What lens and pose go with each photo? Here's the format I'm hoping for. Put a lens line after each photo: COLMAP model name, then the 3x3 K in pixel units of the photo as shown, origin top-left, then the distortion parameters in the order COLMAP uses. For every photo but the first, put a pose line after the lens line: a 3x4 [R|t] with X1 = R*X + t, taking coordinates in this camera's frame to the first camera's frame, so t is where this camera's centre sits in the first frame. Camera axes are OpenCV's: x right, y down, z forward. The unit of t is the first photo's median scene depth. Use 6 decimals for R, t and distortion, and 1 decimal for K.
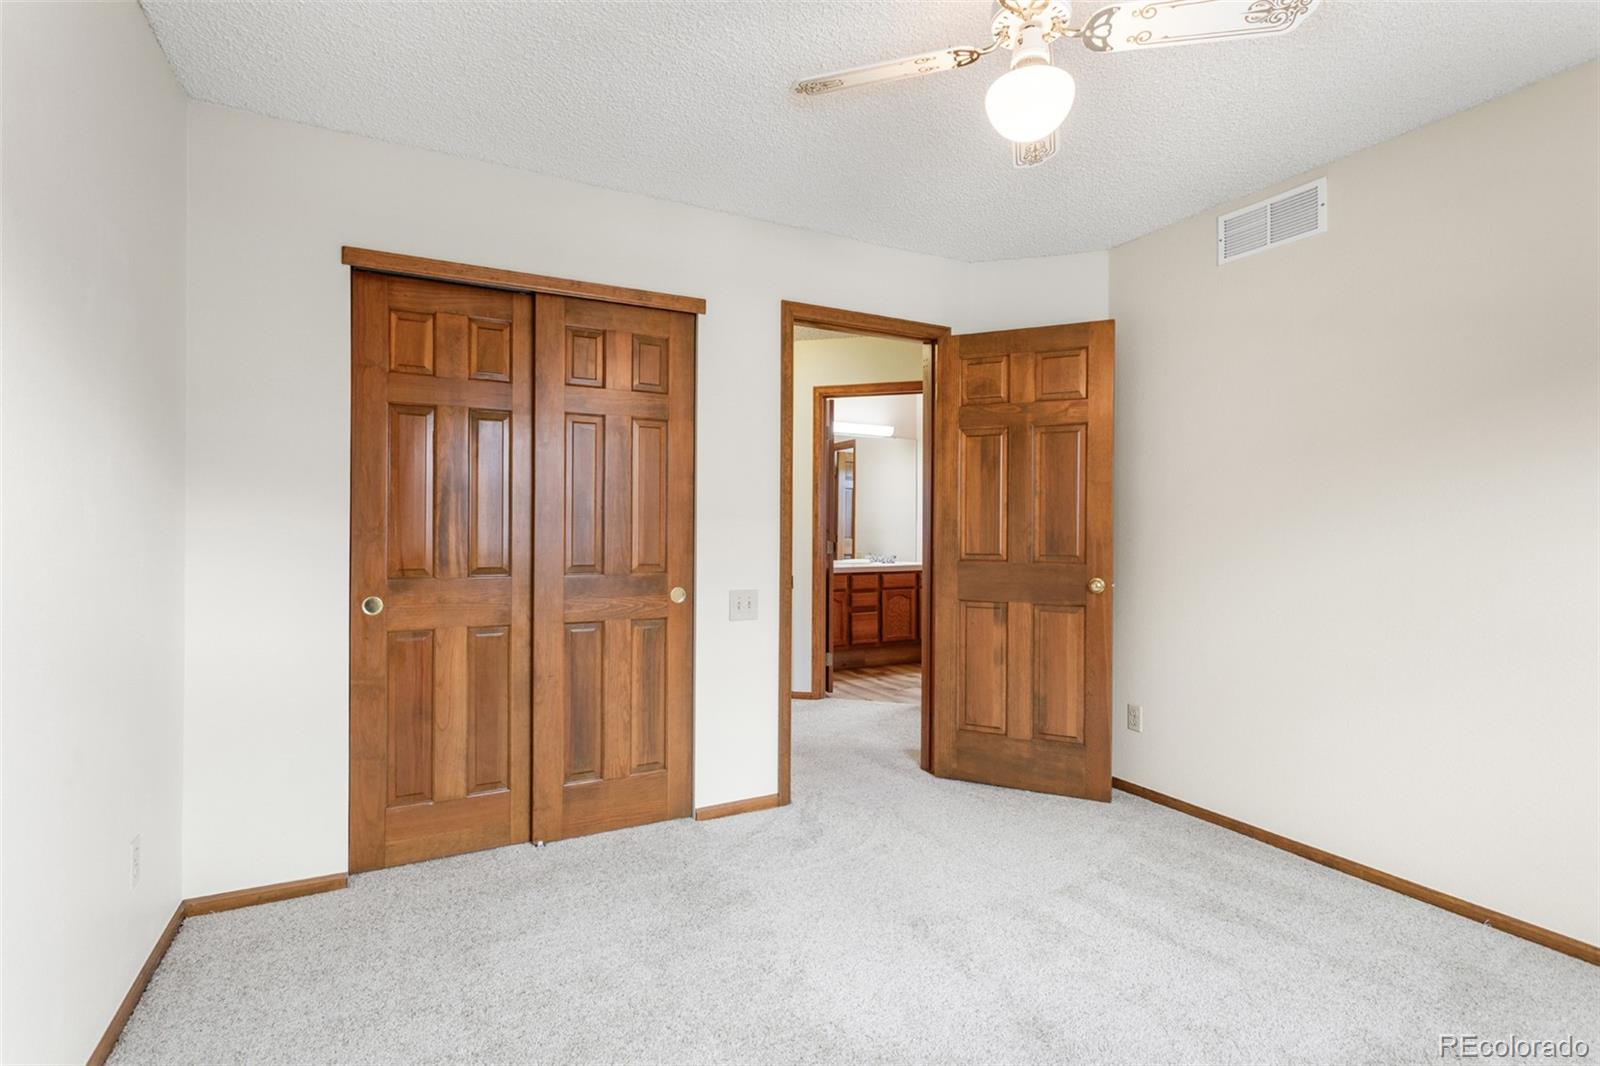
lens RADIAL K [[778.3, 0, 804.8], [0, 778.3, 536.2], [0, 0, 1]] dist [0.015546, 0.000566]
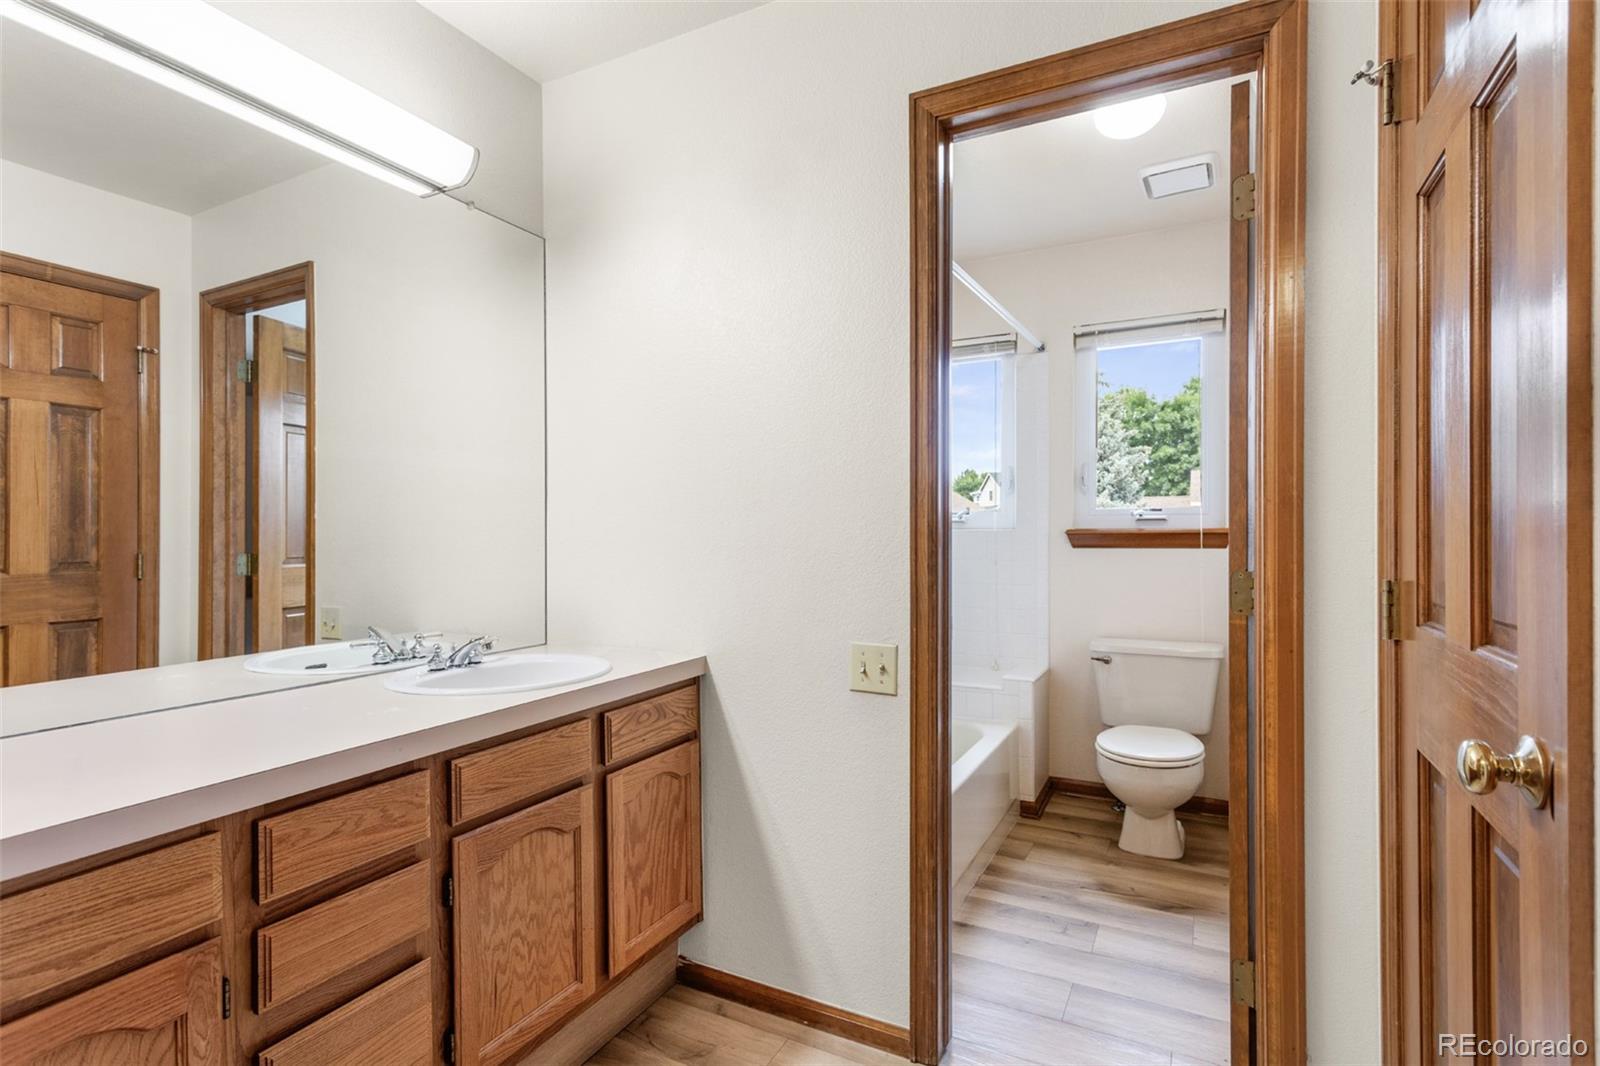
lens RADIAL K [[778.3, 0, 804.8], [0, 778.3, 536.2], [0, 0, 1]] dist [0.015546, 0.000566]
pose [[0.819697, -0.009394, 0.572721, 0.057919], [0.011682, 0.999932, -0.000319, -0.008848], [-0.572678, 0.006952, 0.819751, 0.777975]]
